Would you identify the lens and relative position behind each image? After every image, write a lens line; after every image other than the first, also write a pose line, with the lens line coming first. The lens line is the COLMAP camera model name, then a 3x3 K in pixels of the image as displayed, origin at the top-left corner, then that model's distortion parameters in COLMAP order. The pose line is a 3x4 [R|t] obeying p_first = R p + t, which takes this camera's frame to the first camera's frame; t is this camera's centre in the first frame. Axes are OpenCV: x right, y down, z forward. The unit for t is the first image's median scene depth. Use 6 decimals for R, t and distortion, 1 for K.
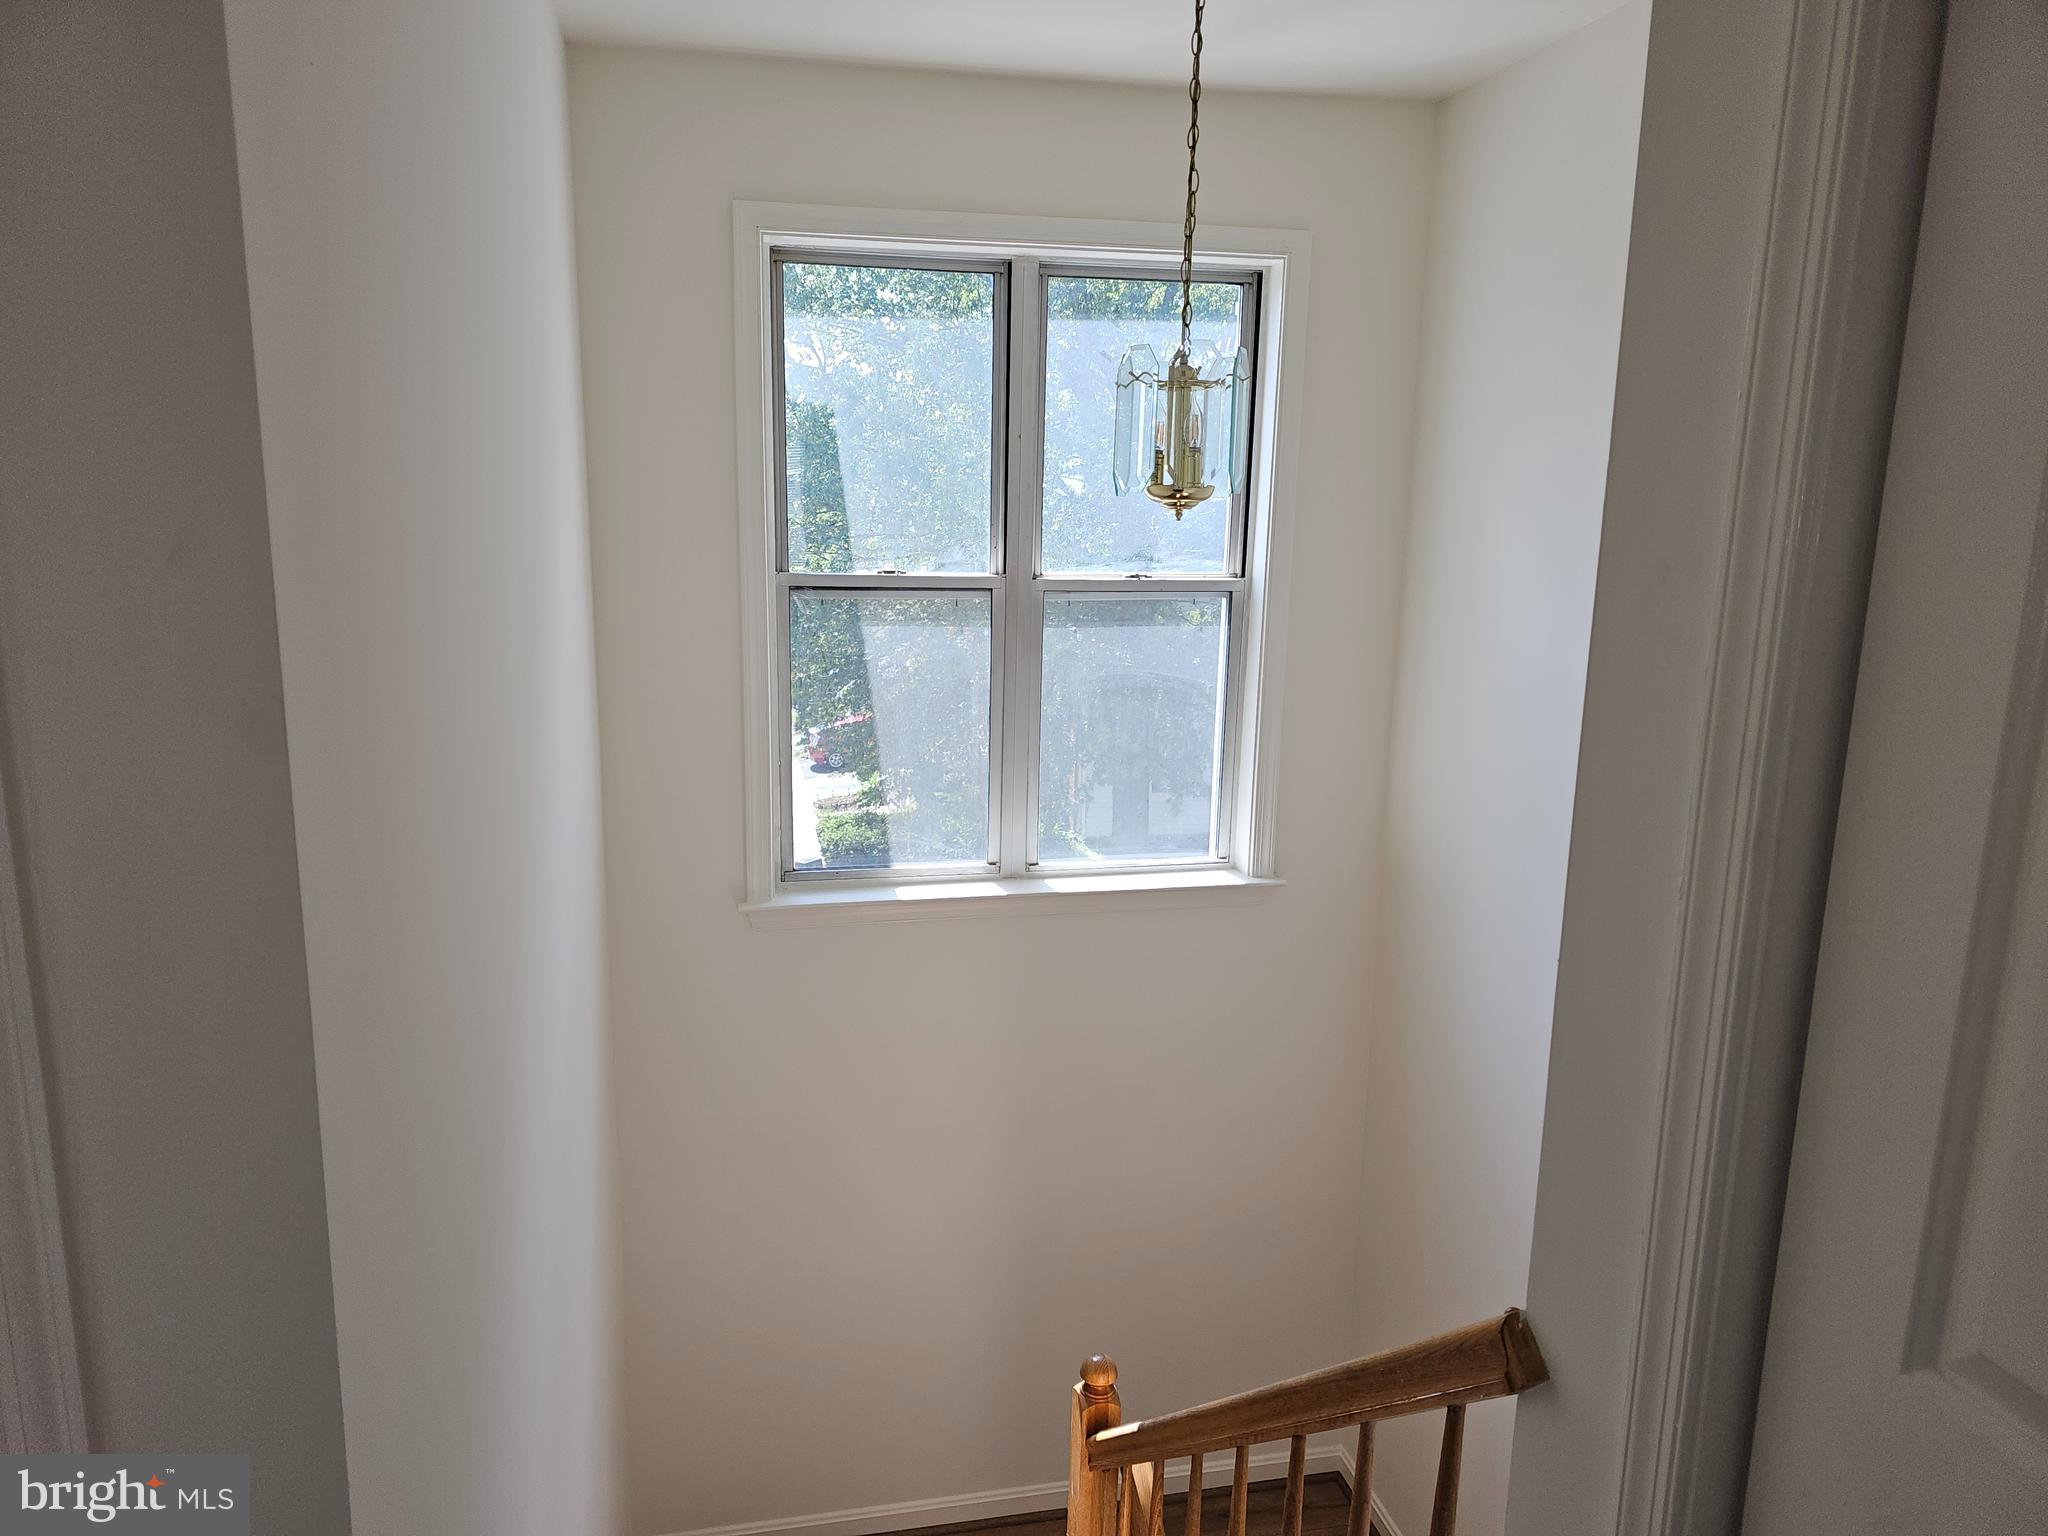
lens RADIAL K [[1375.5, 0, 1019.9], [0, 1375.5, 771.4], [0, 0, 1]] dist [0.001012, 0.000003]
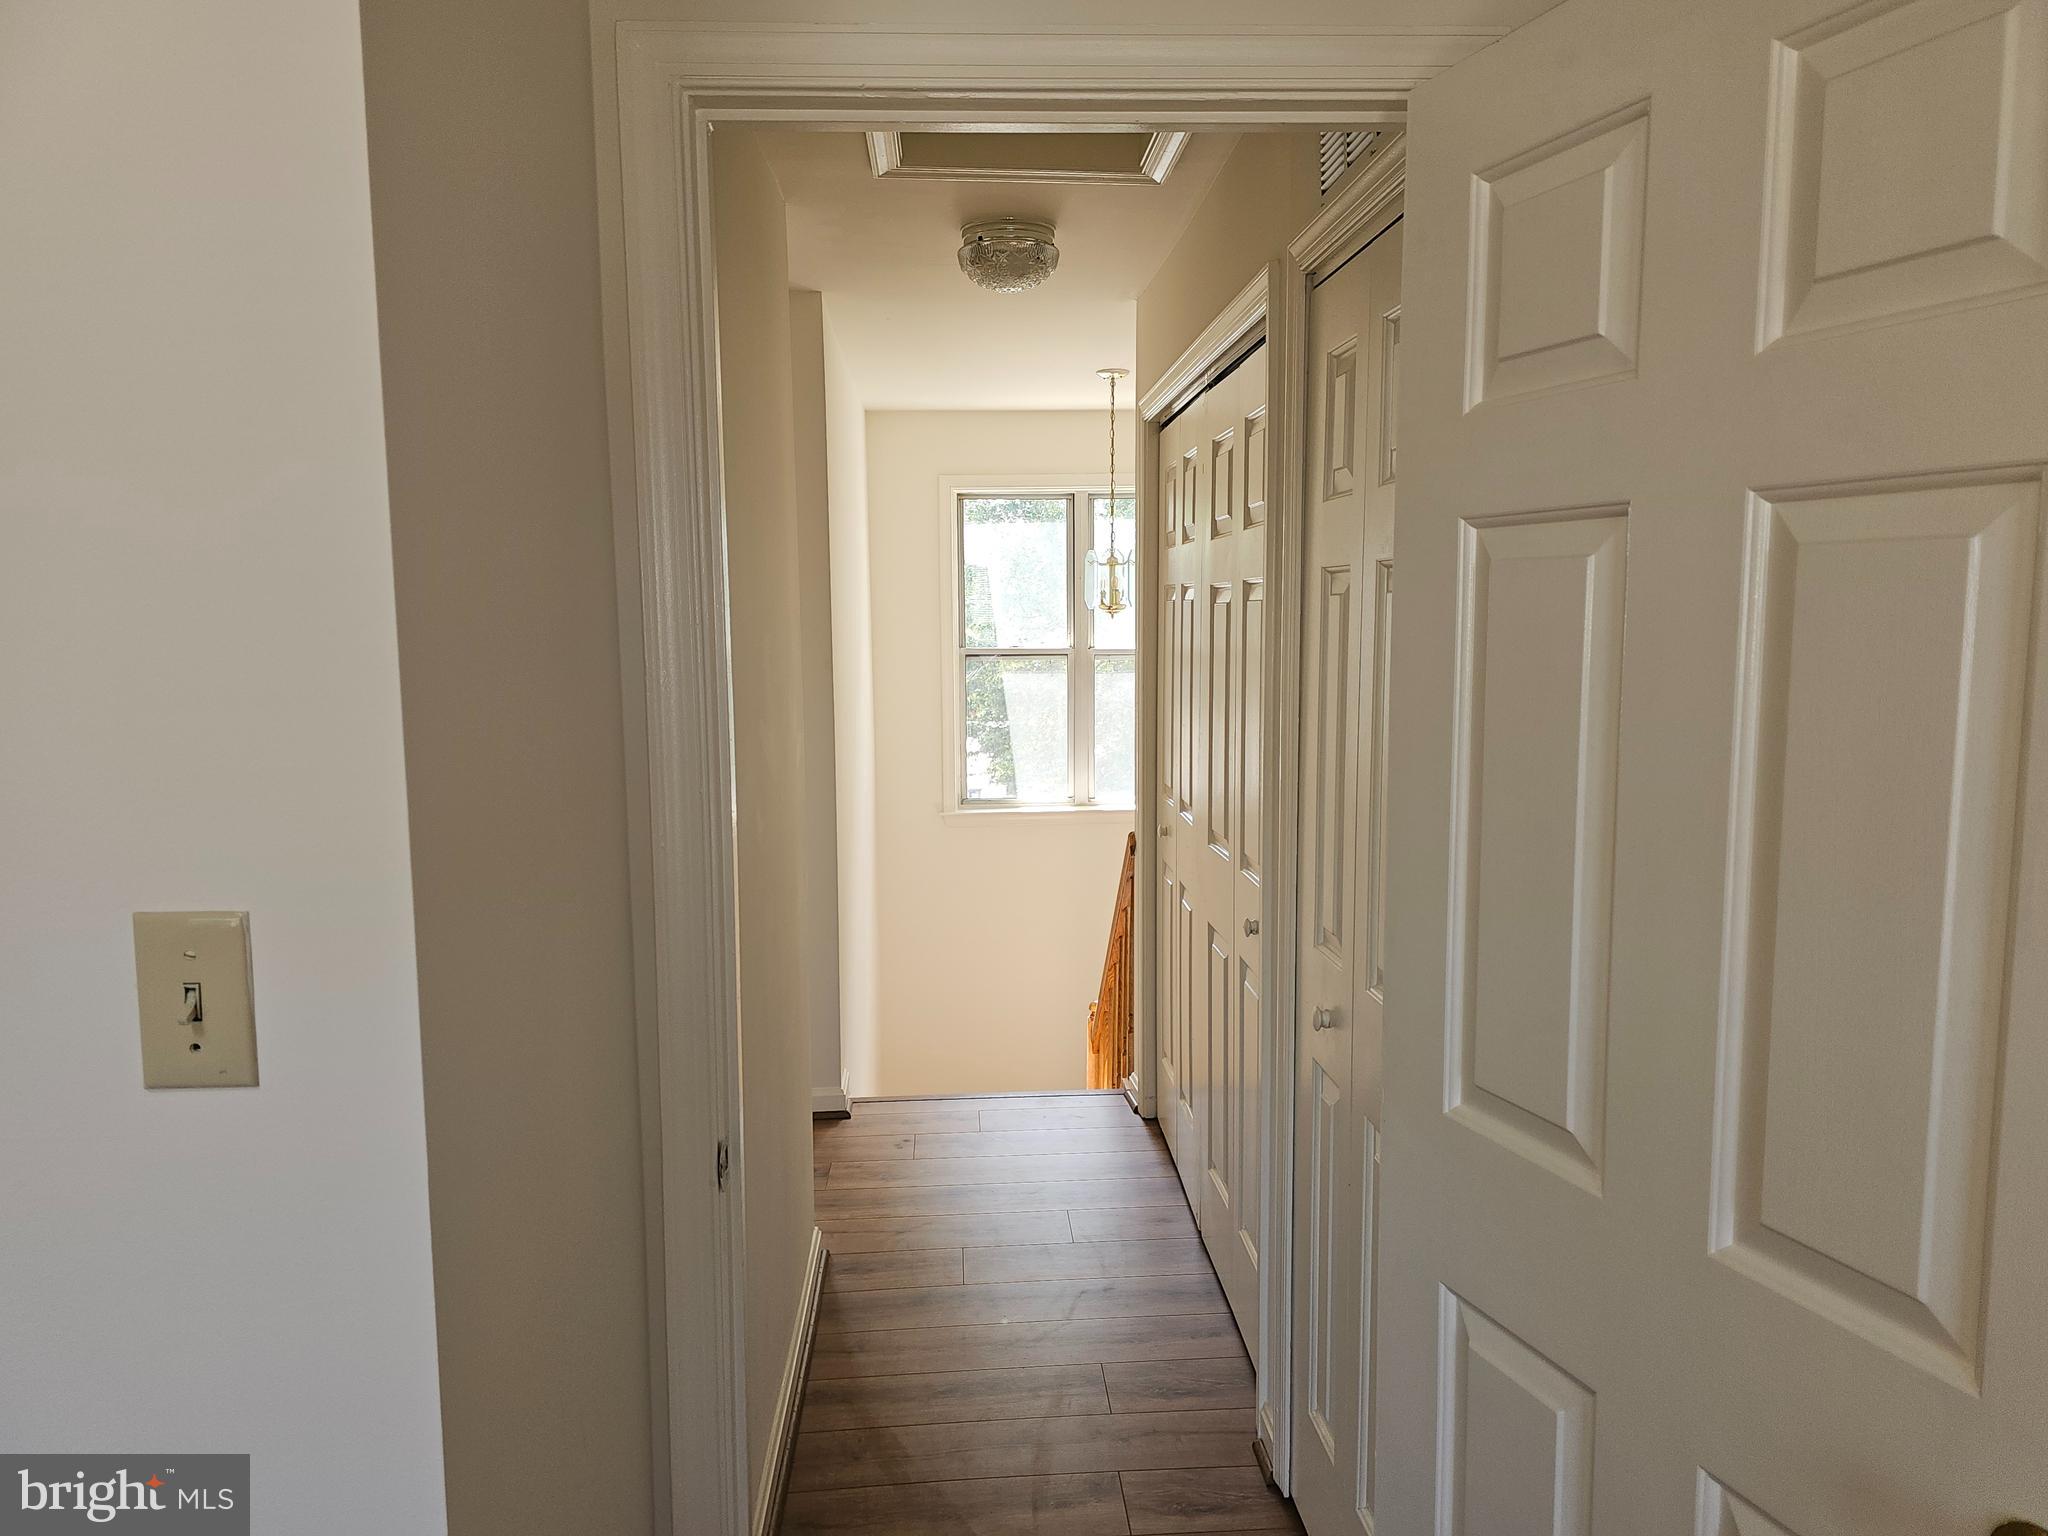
lens RADIAL K [[1375.5, 0, 1026.3], [0, 1375.5, 762.7], [0, 0, 1]] dist [0.001012, 0.000003]
pose [[0.991636, -0.008976, -0.128751, 0.175941], [-0.001817, 0.996509, -0.083471, 0.188516], [0.129051, 0.083007, 0.988158, -0.950945]]
